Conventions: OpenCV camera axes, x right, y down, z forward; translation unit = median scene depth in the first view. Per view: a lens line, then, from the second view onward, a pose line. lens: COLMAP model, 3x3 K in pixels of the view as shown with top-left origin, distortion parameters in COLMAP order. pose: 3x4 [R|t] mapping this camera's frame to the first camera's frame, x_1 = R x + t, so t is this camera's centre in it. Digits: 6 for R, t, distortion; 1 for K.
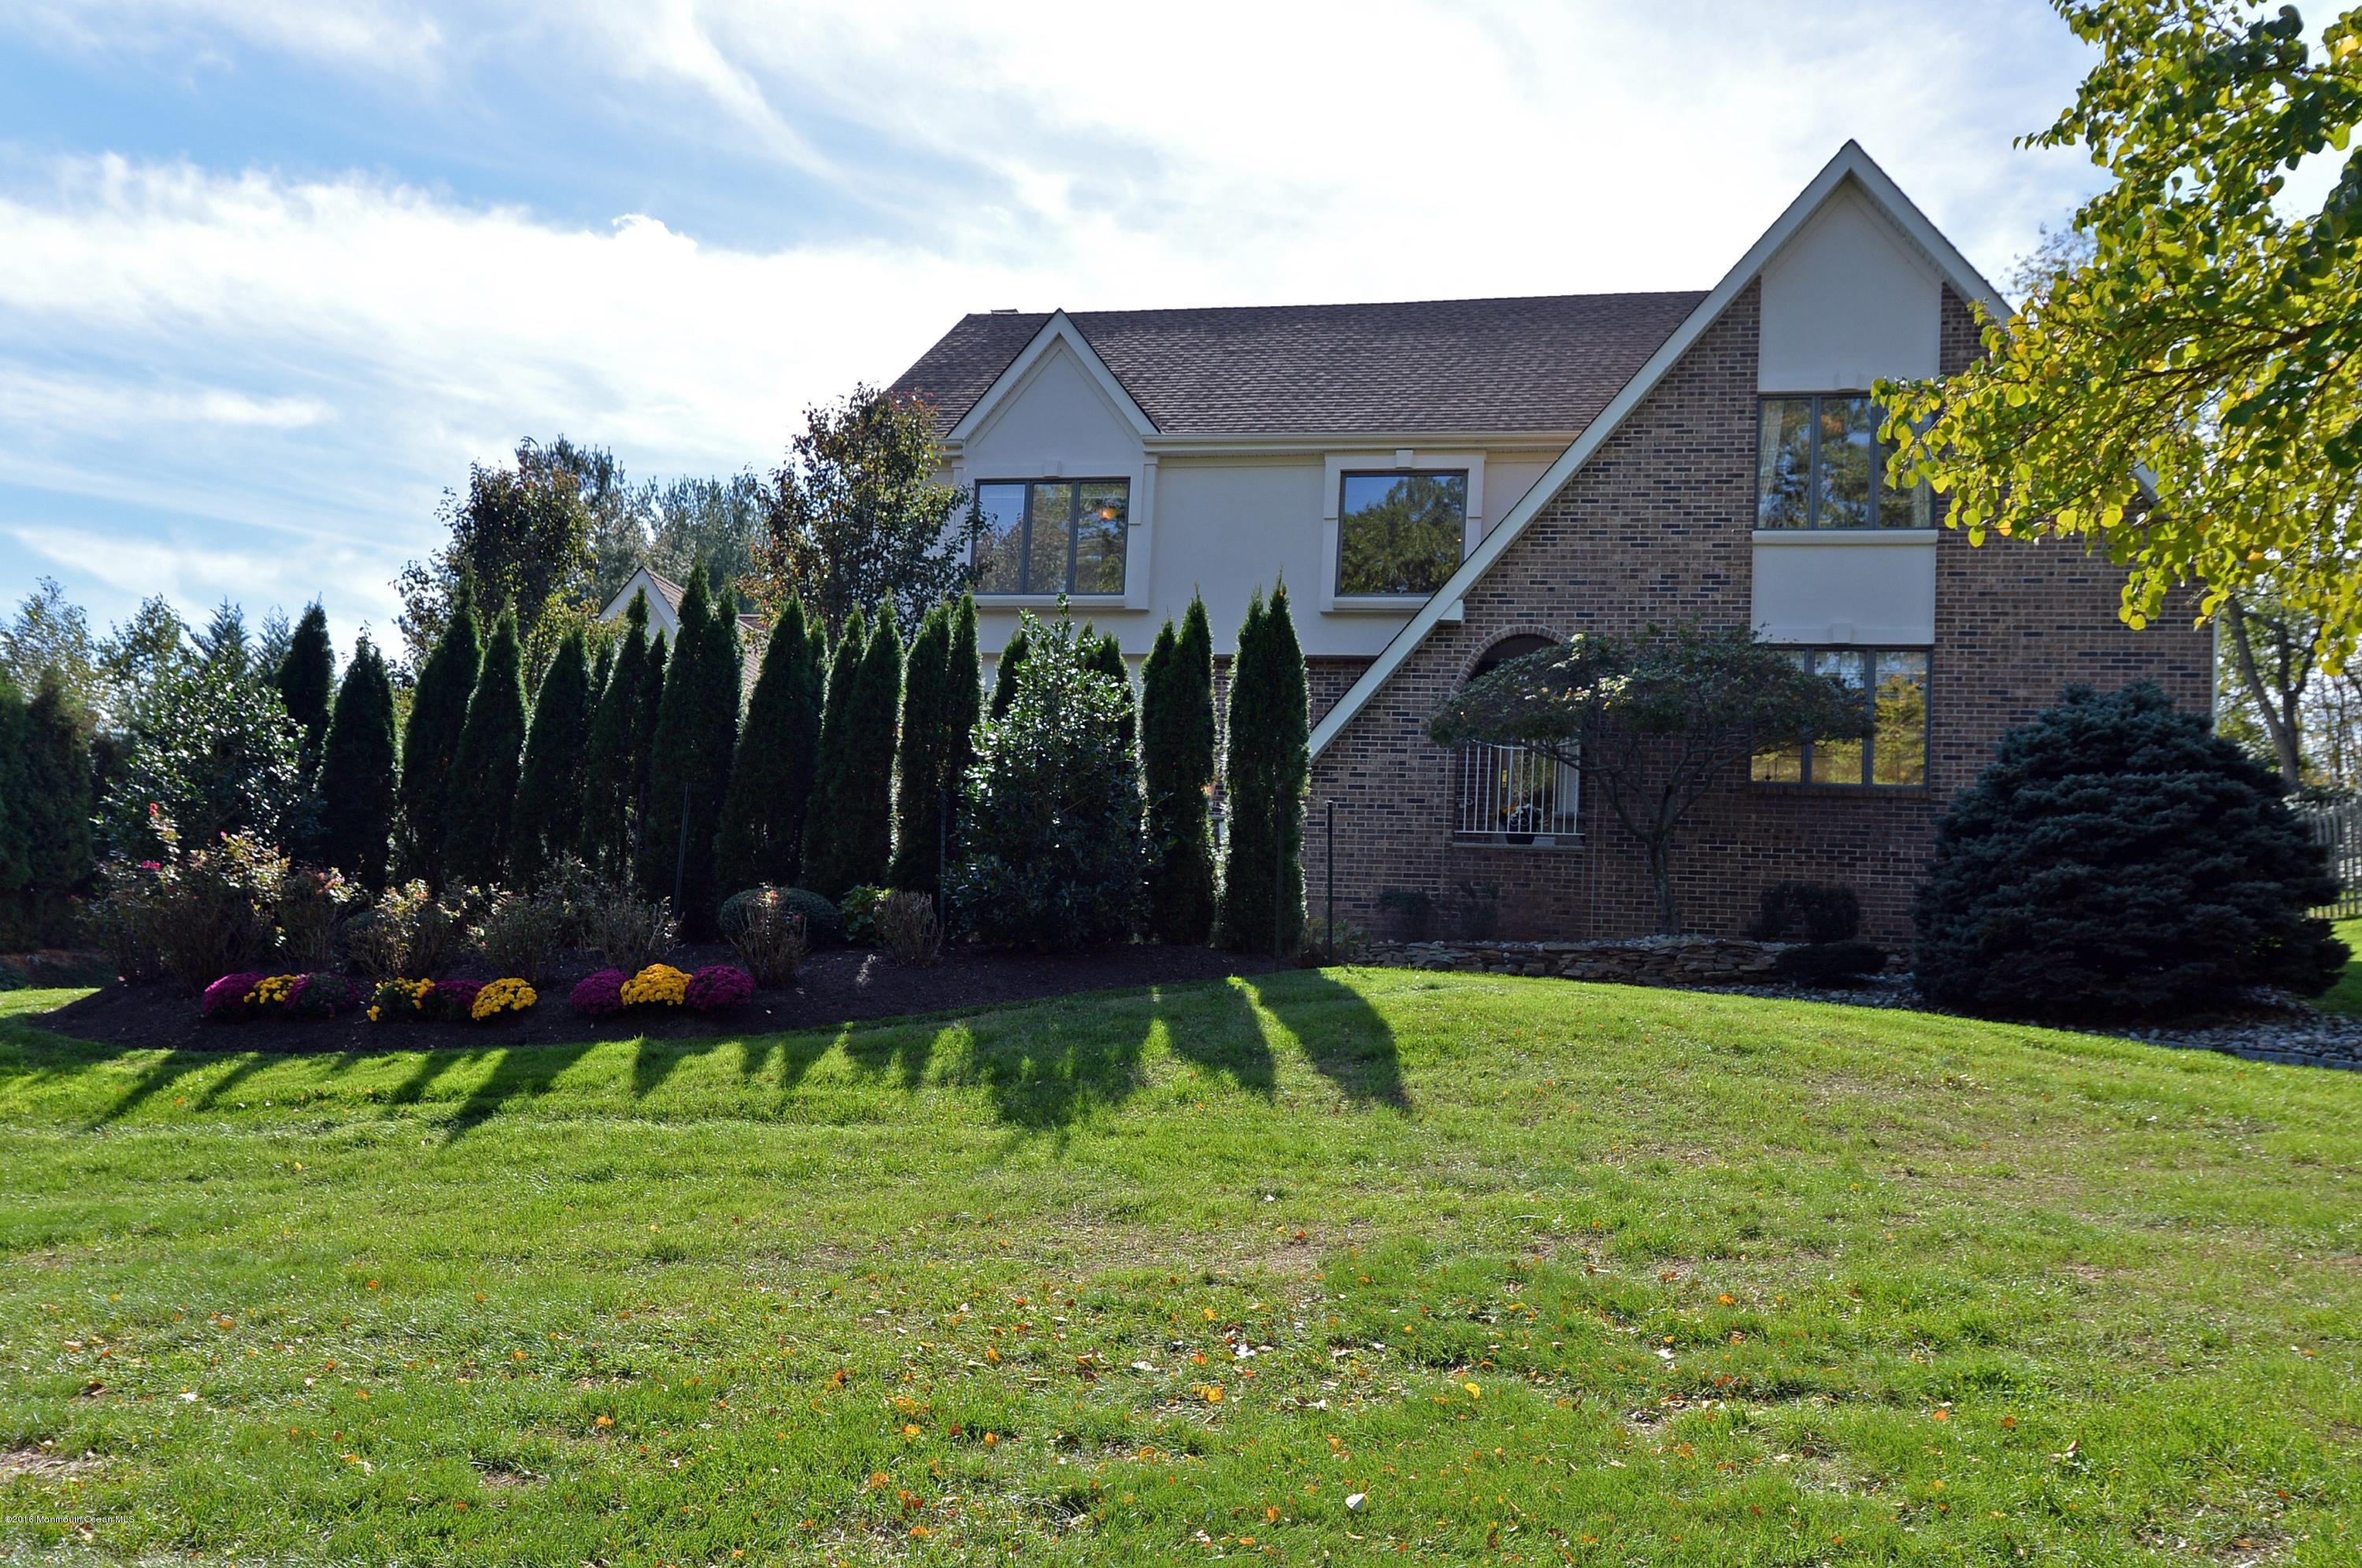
lens RADIAL K [[1183.4, 0, 1158.5], [0, 1183.4, 772.9], [0, 0, 1]] dist [-0.012152, -0.001008]
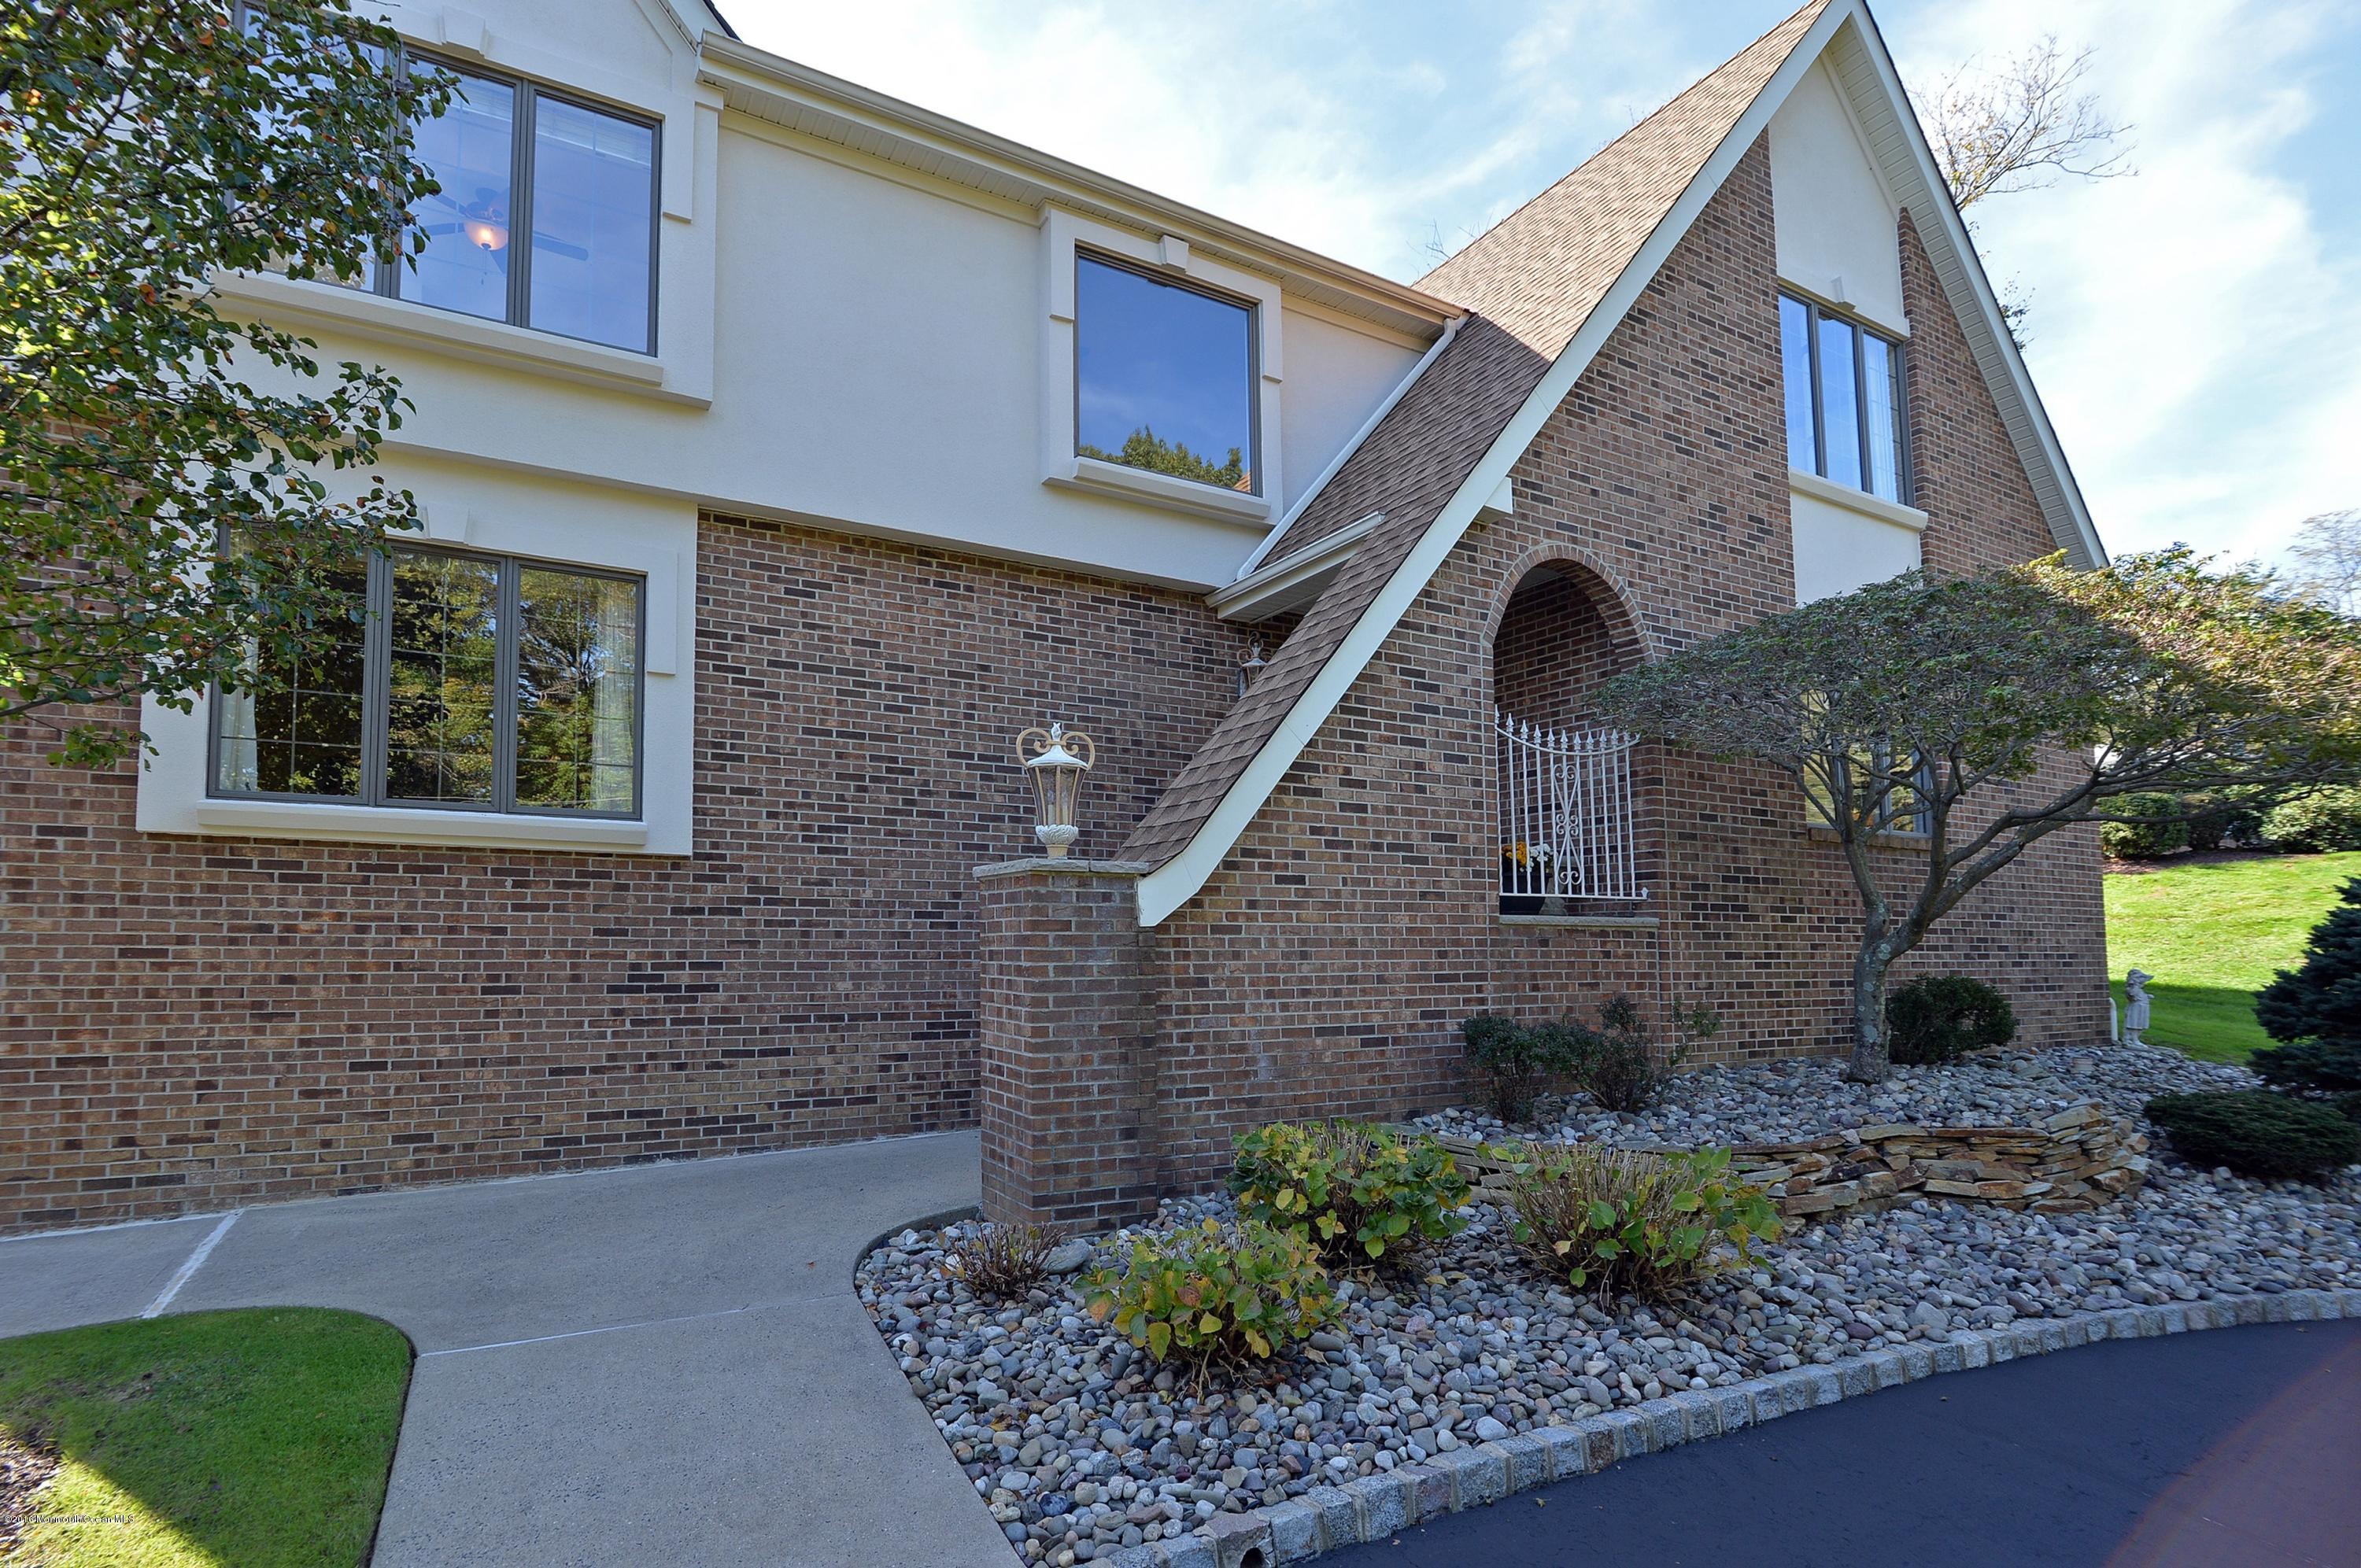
lens RADIAL K [[1158.9, 0, 1183.2], [0, 1158.9, 821.8], [0, 0, 1]] dist [-0.002141, -0.000392]
pose [[0.771698, 0.021627, 0.635621, -0.207425], [-0.060582, 0.997377, 0.039616, 0.002694], [-0.633097, -0.069079, 0.770984, 0.662312]]
